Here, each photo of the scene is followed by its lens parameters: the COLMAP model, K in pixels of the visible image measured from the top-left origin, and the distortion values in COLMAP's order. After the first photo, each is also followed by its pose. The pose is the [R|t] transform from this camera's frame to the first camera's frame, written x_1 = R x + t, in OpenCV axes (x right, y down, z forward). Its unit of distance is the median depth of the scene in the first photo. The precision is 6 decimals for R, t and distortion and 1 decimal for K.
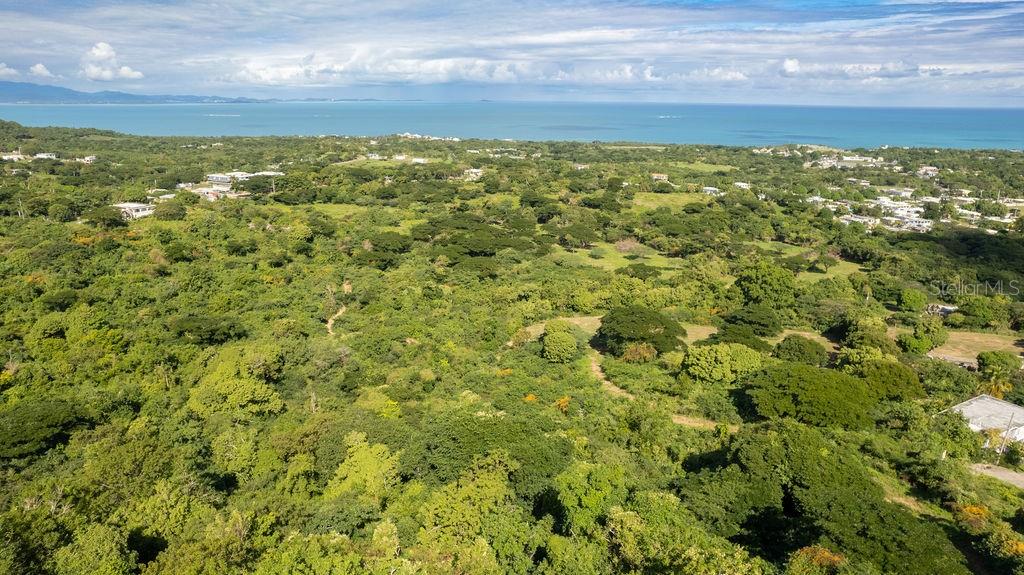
lens RADIAL K [[653.5, 0, 517.4], [0, 653.5, 283.3], [0, 0, 1]] dist [-0.077609, 0.072102]
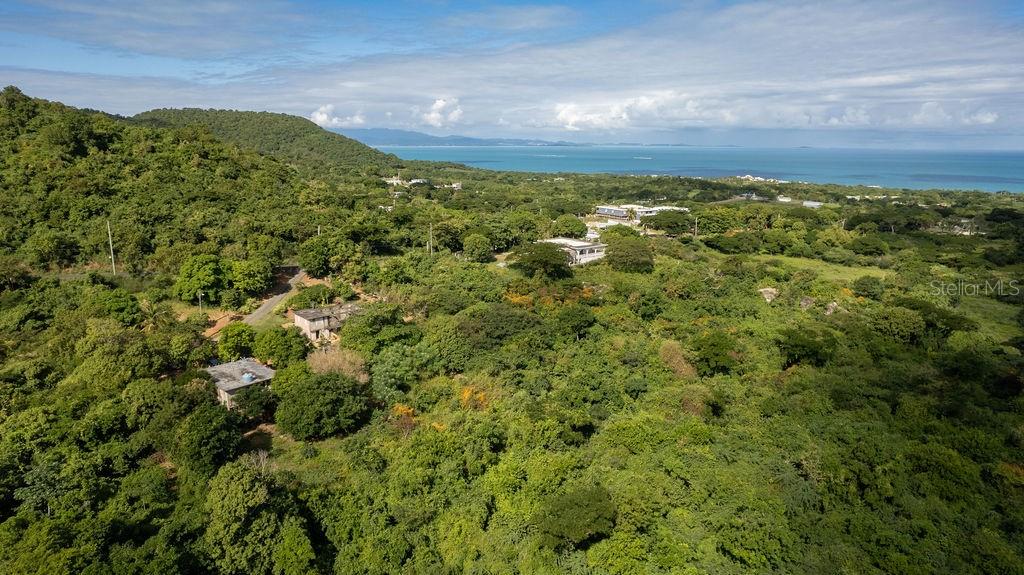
lens RADIAL K [[654.7, 0, 515.4], [0, 654.7, 281.7], [0, 0, 1]] dist [-0.077442, 0.073051]
pose [[0.897478, 0.090795, -0.431613, -0.254182], [-0.120271, 0.991876, -0.041434, -0.034636], [0.424344, 0.089097, 0.901107, 0.276692]]
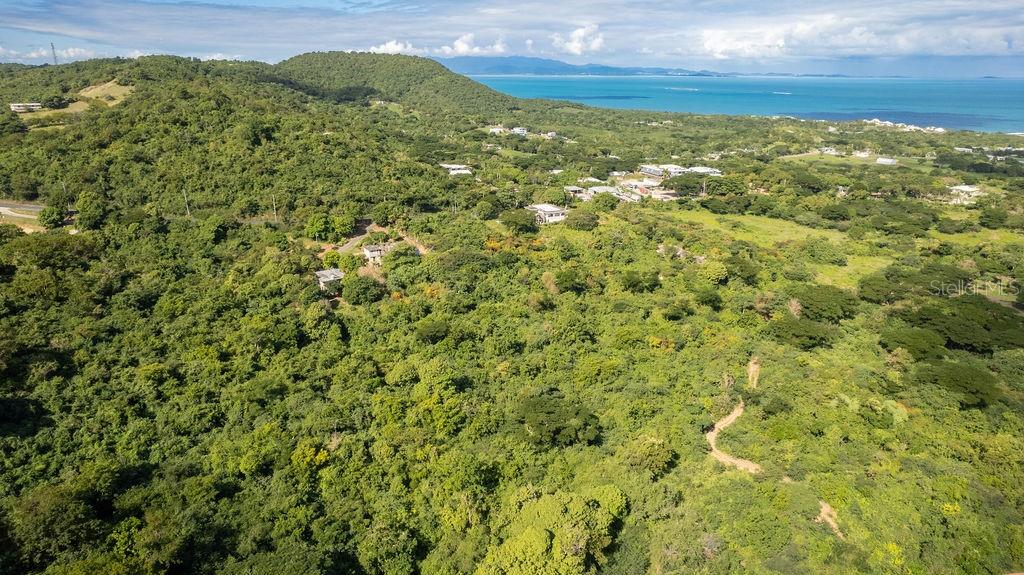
lens RADIAL K [[654.7, 0, 515.4], [0, 654.7, 281.7], [0, 0, 1]] dist [-0.077442, 0.073051]
pose [[0.789359, 0.186815, -0.584818, -0.032805], [-0.166446, 0.982022, 0.089039, -0.063114], [0.590938, 0.027057, 0.806263, 0.126657]]
